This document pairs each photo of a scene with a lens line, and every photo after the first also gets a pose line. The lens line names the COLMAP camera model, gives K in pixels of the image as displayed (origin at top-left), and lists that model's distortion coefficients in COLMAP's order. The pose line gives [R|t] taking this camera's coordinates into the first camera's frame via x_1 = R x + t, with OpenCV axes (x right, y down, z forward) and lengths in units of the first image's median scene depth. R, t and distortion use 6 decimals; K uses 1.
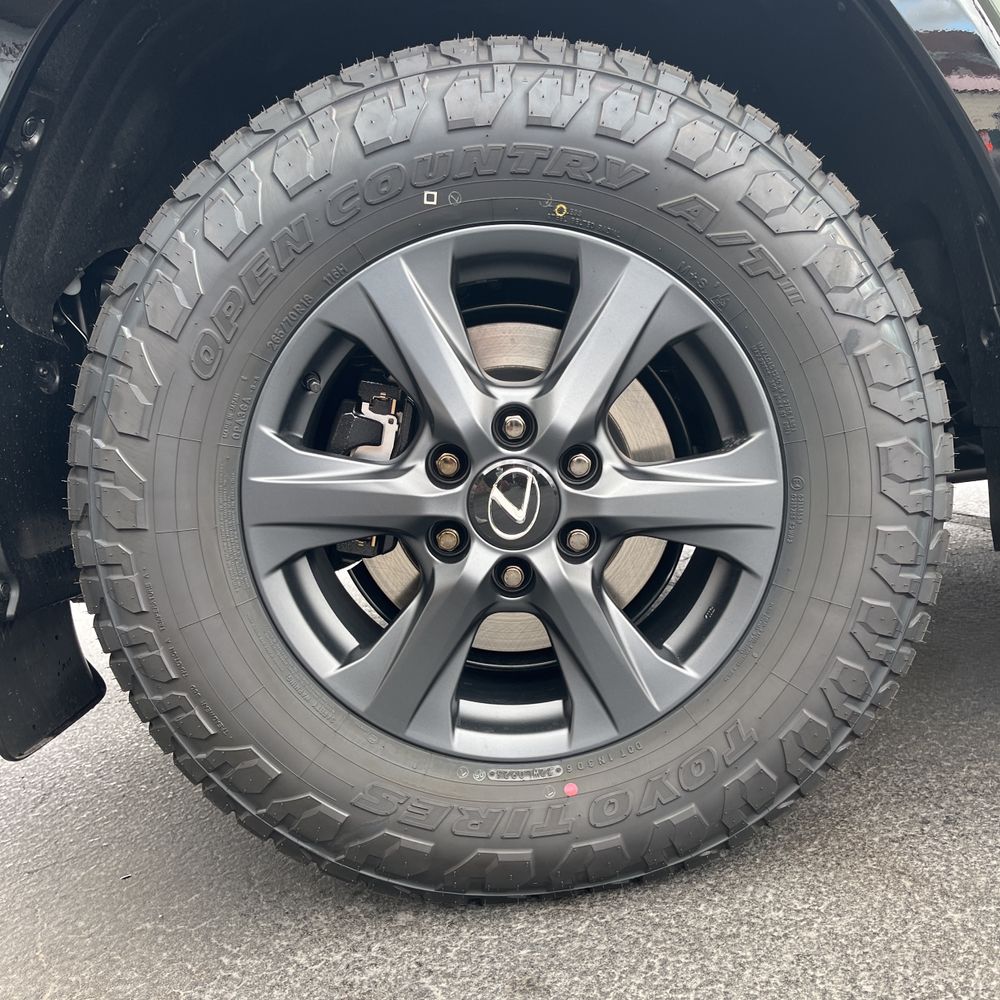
lens RADIAL K [[983.8, 0, 484.2], [0, 983.8, 483.6], [0, 0, 1]] dist [0.017868, 0.020768]
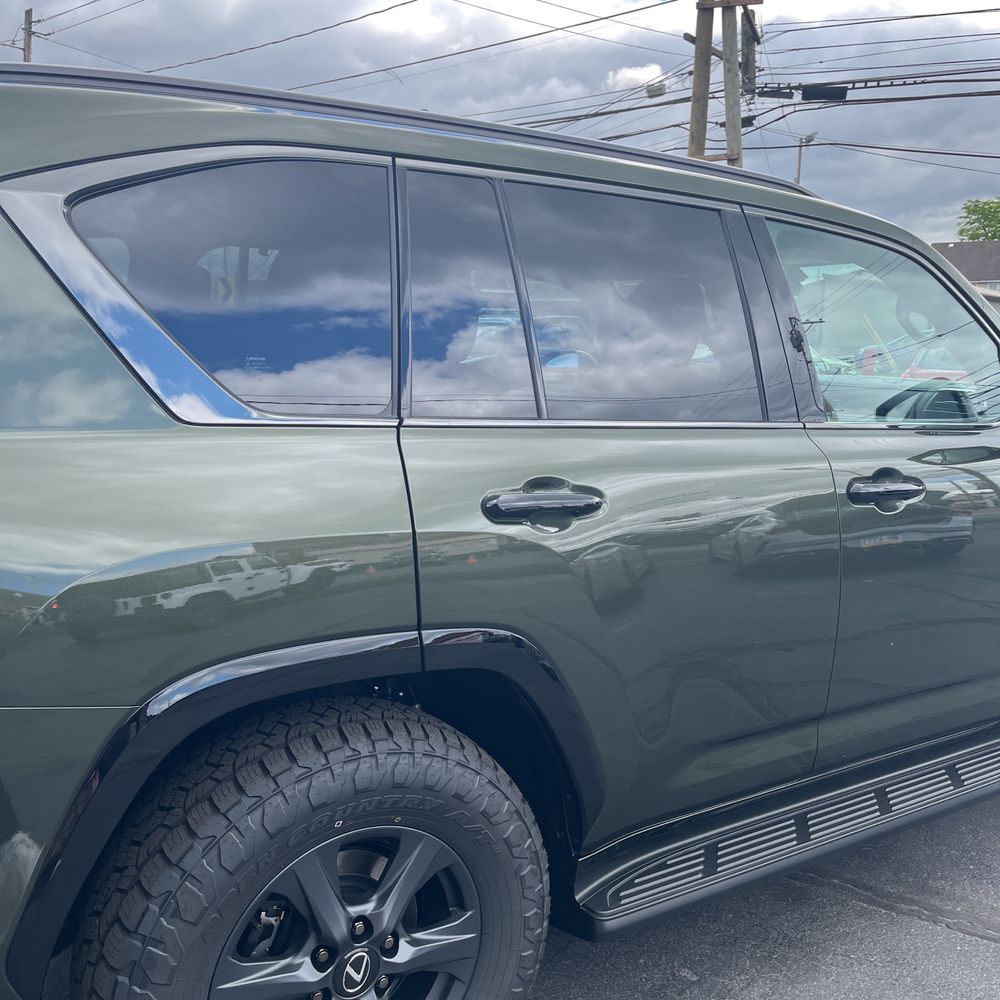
lens RADIAL K [[992.9, 0, 500.0], [0, 992.9, 500.0], [0, 0, 1]] dist [0.010390, -0.003882]
pose [[0.838566, 0.074546, 0.539676, -0.826965], [-0.055165, 0.997121, -0.052017, -0.789926], [-0.542000, 0.013848, 0.840264, -0.722988]]
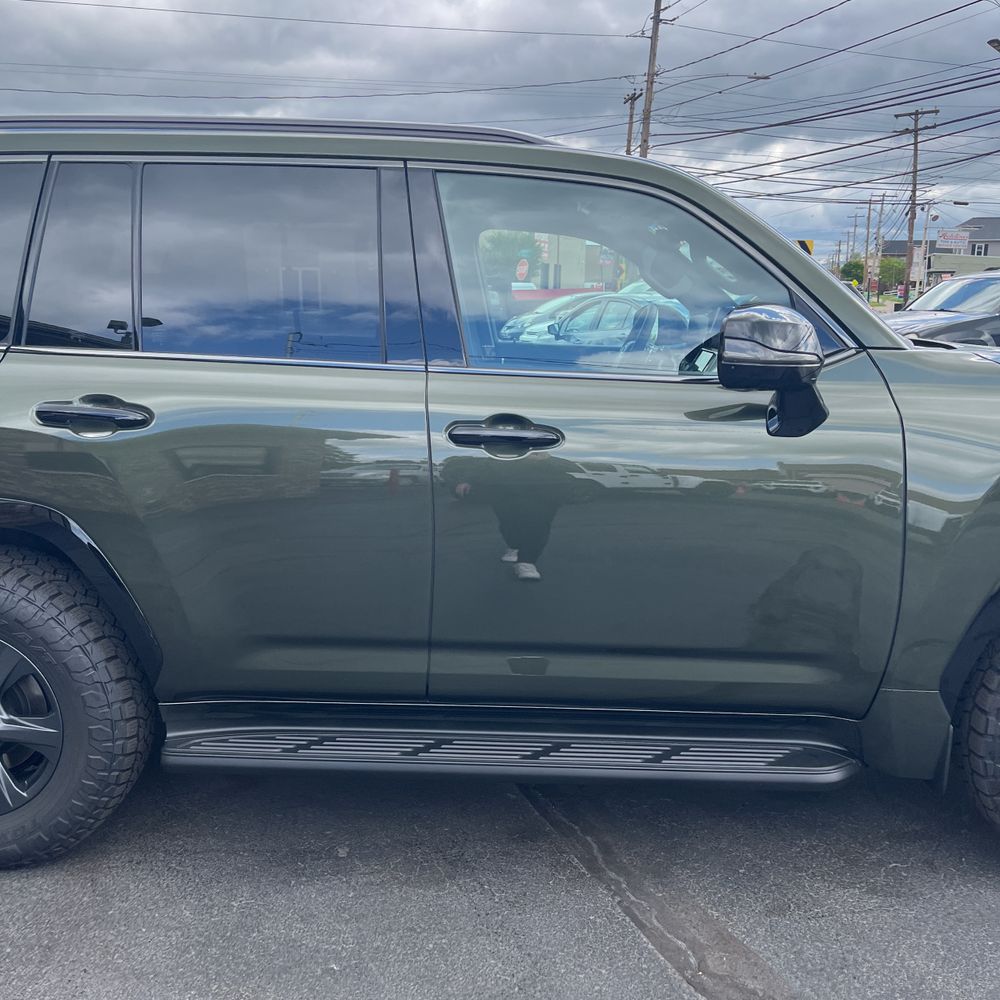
lens RADIAL K [[992.9, 0, 500.0], [0, 992.9, 500.0], [0, 0, 1]] dist [0.010390, -0.003882]
pose [[0.988117, 0.153697, -0.001031, 1.421049], [-0.153514, 0.987225, 0.042672, -0.945900], [0.007577, -0.042007, 0.999089, -1.701953]]
